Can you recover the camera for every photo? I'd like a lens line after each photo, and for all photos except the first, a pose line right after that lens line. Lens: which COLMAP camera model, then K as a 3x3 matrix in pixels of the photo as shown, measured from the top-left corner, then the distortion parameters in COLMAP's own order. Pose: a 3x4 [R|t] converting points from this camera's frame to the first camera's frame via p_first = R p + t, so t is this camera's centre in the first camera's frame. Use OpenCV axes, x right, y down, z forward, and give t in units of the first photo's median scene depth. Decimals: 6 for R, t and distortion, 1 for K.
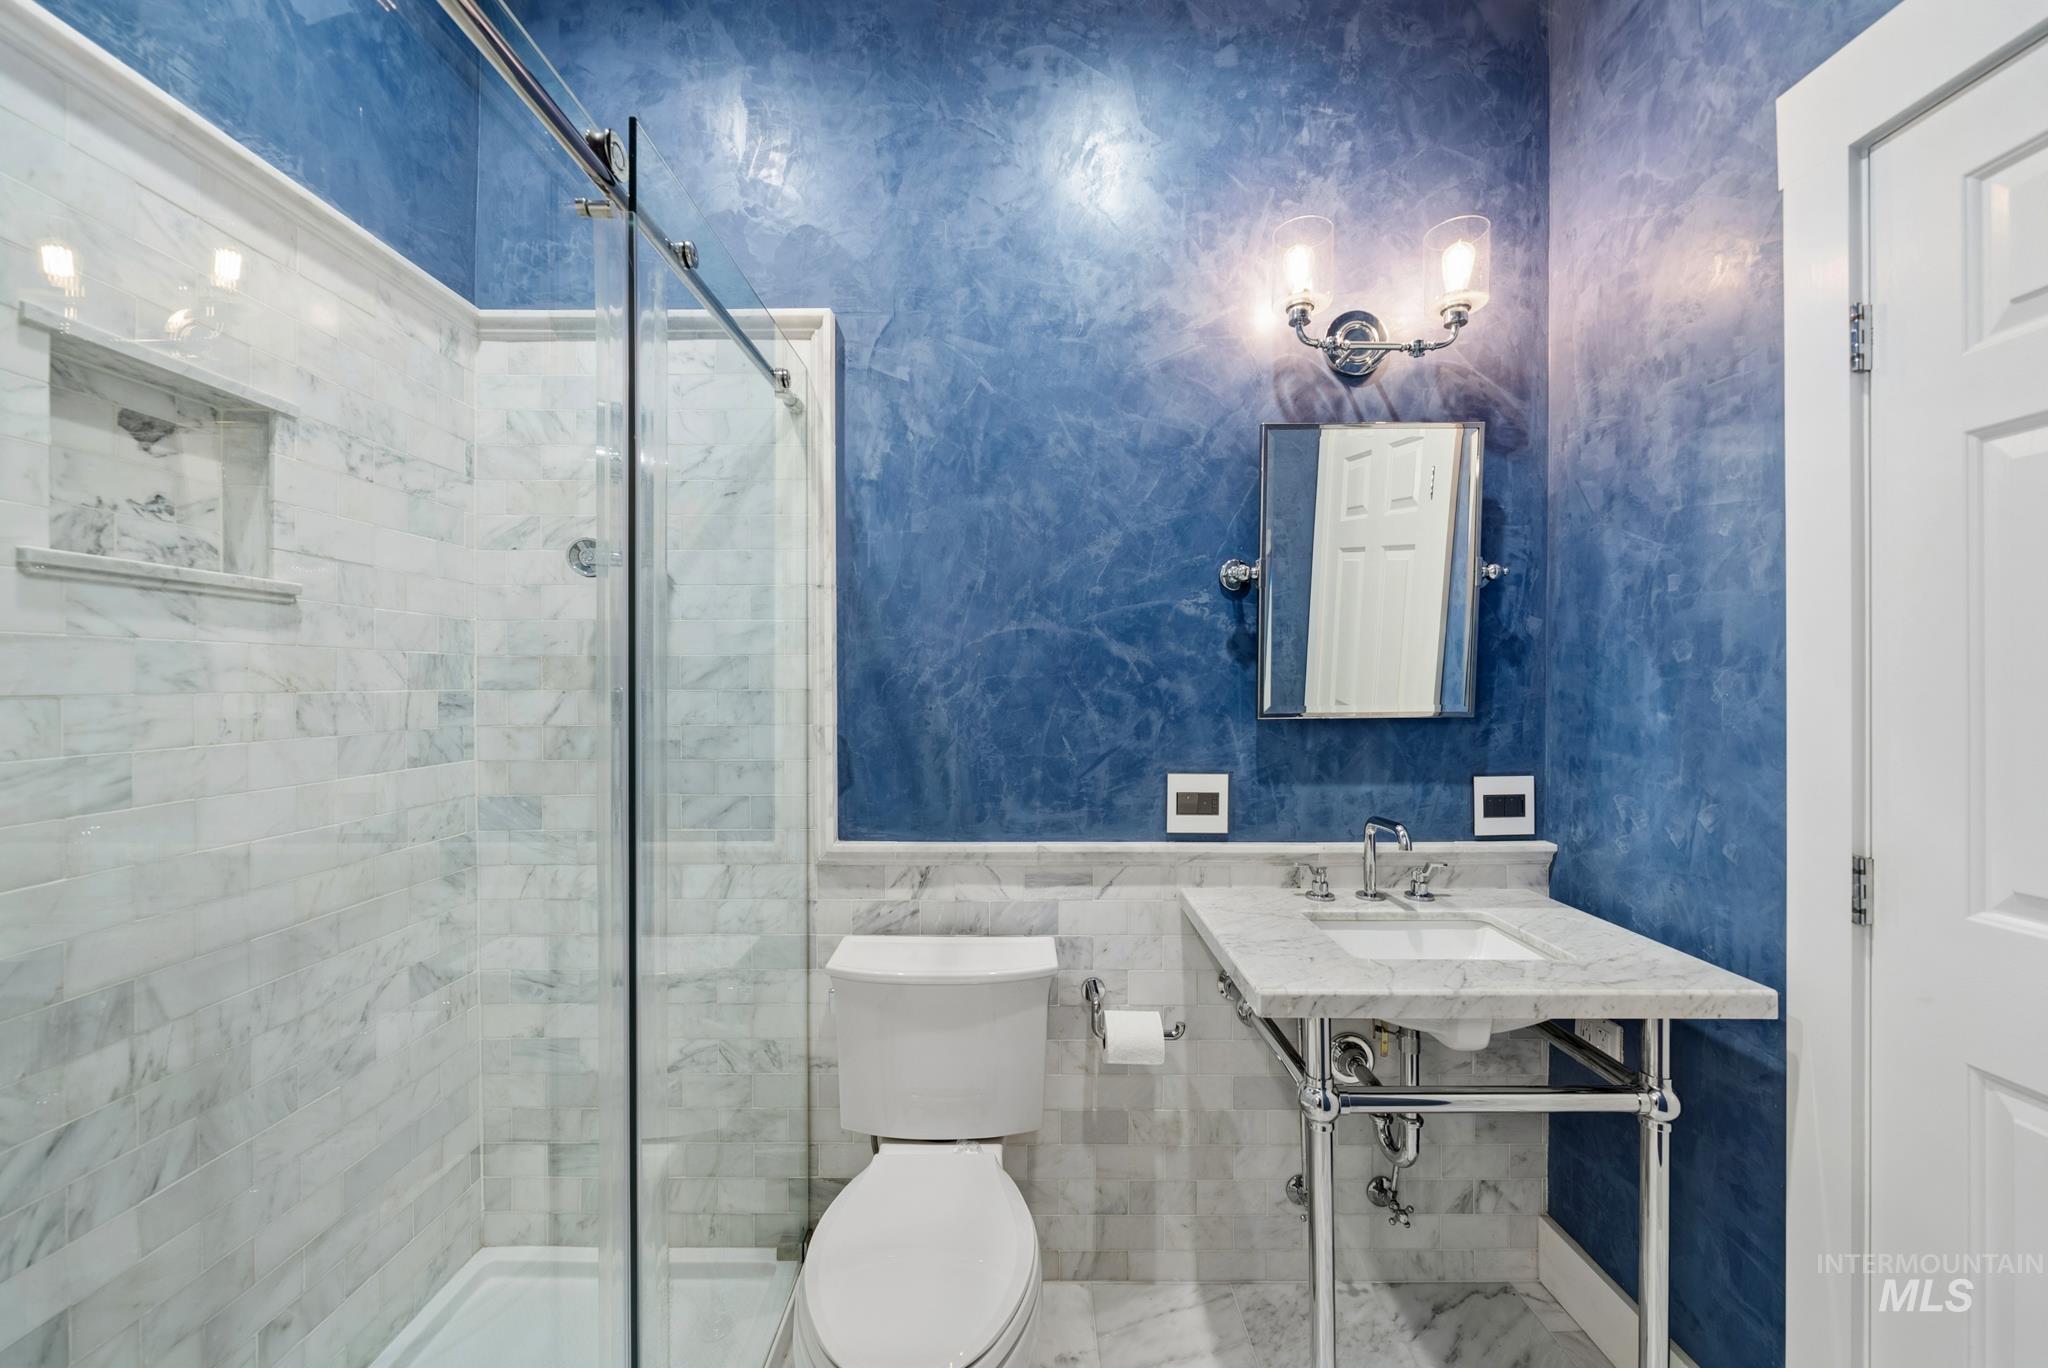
lens RADIAL K [[764.4, 0, 1010.9], [0, 764.4, 683.6], [0, 0, 1]] dist [-0.000739, -0.000422]
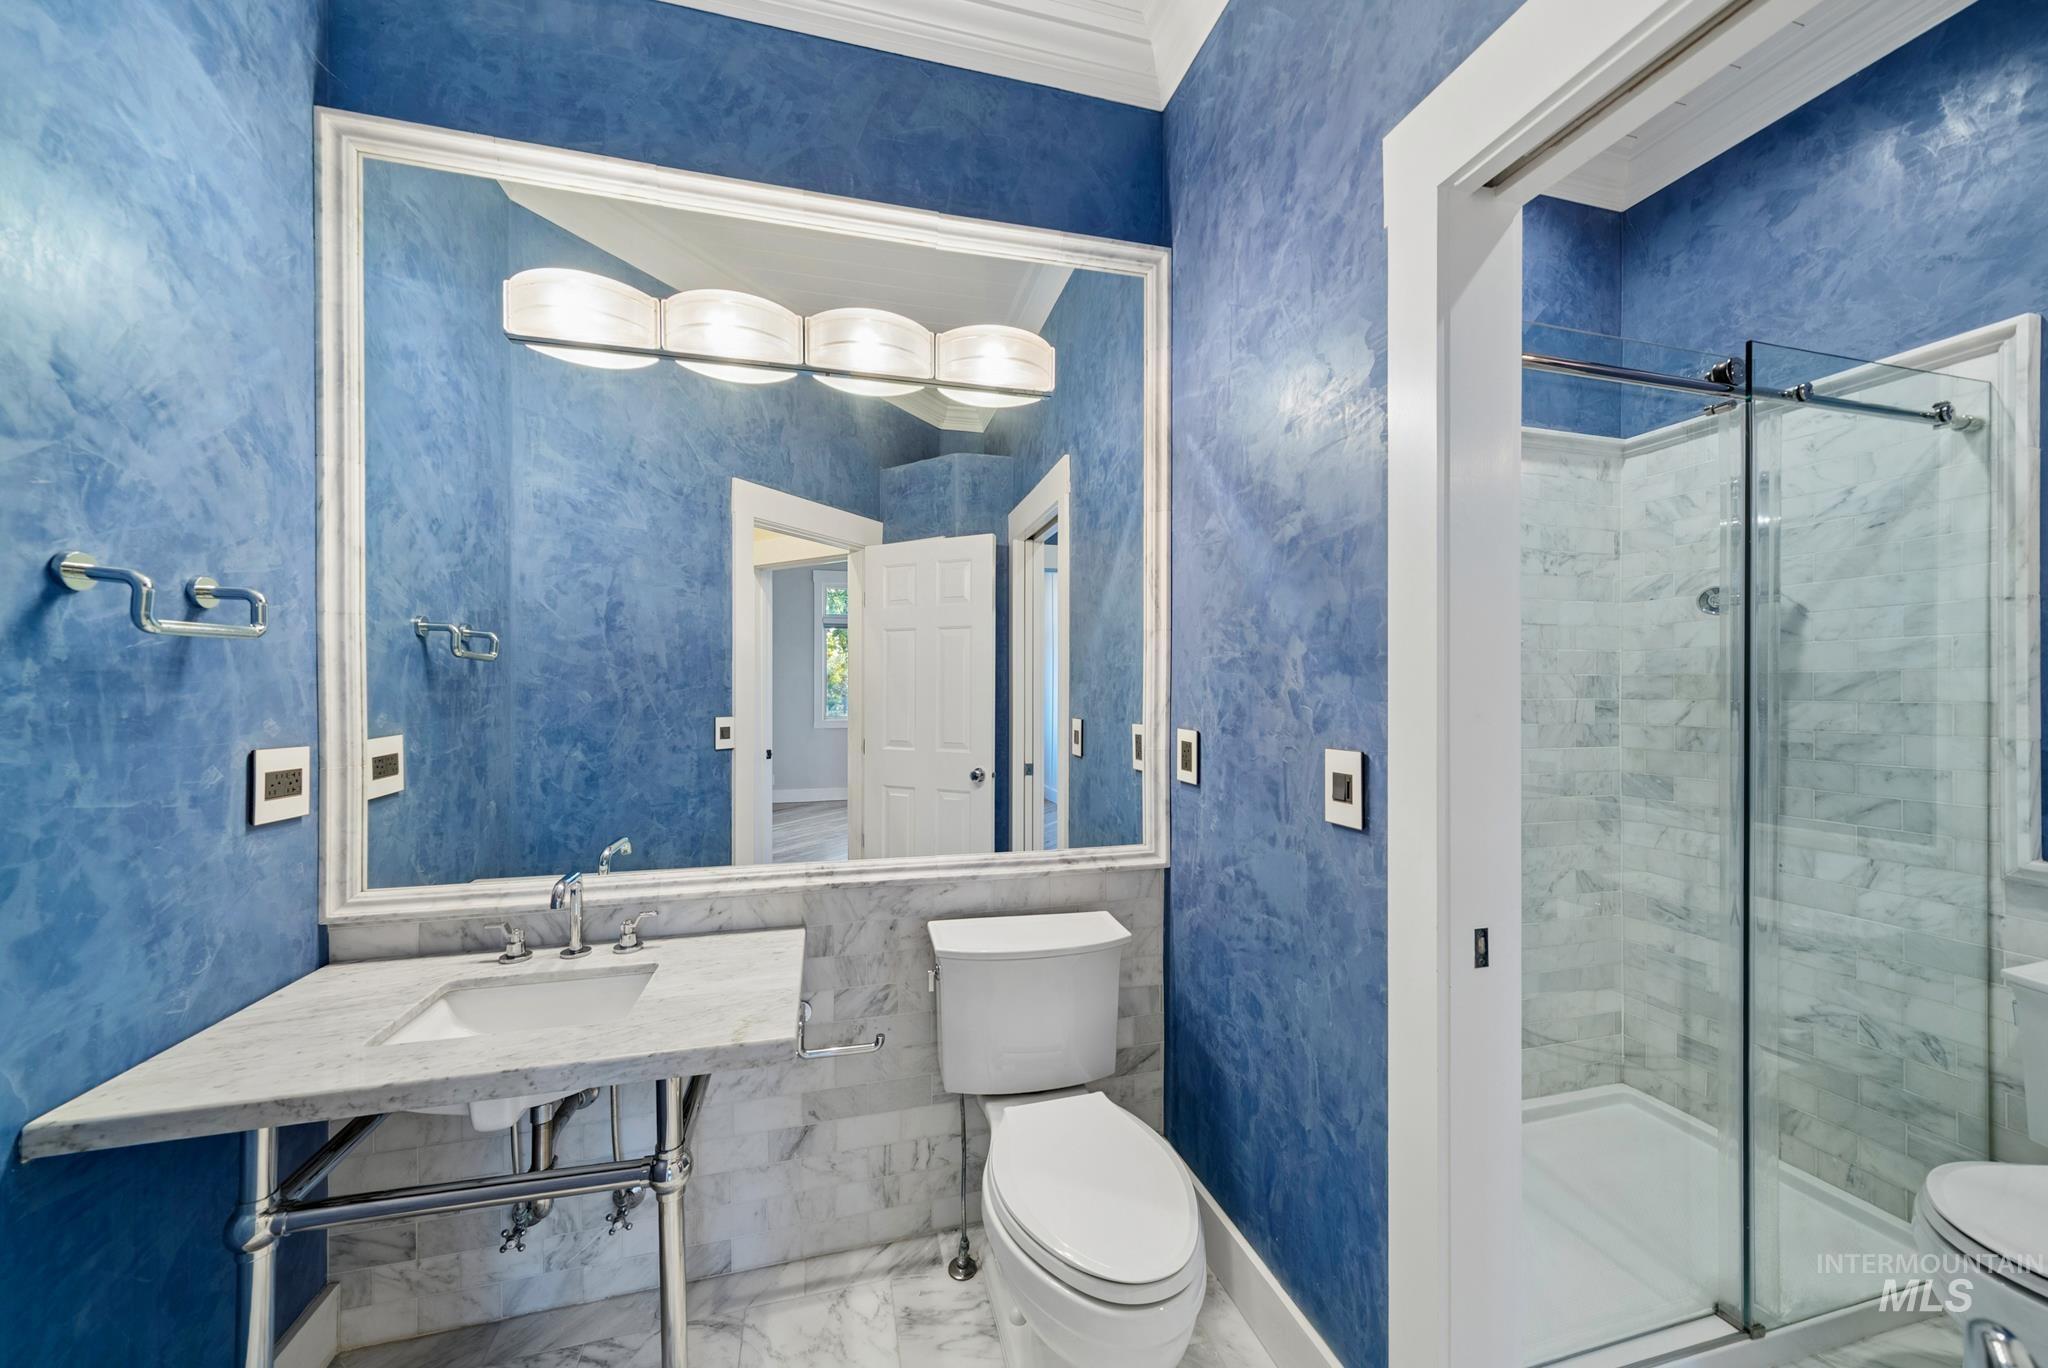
lens RADIAL K [[697.1, 0, 1006.4], [0, 697.1, 691.4], [0, 0, 1]] dist [-0.002203, 0.000894]
pose [[0.261448, 0.002185, -0.965215, 0.279801], [-0.003163, 0.999994, 0.001407, -0.004401], [0.965212, 0.002685, 0.261454, -0.485117]]
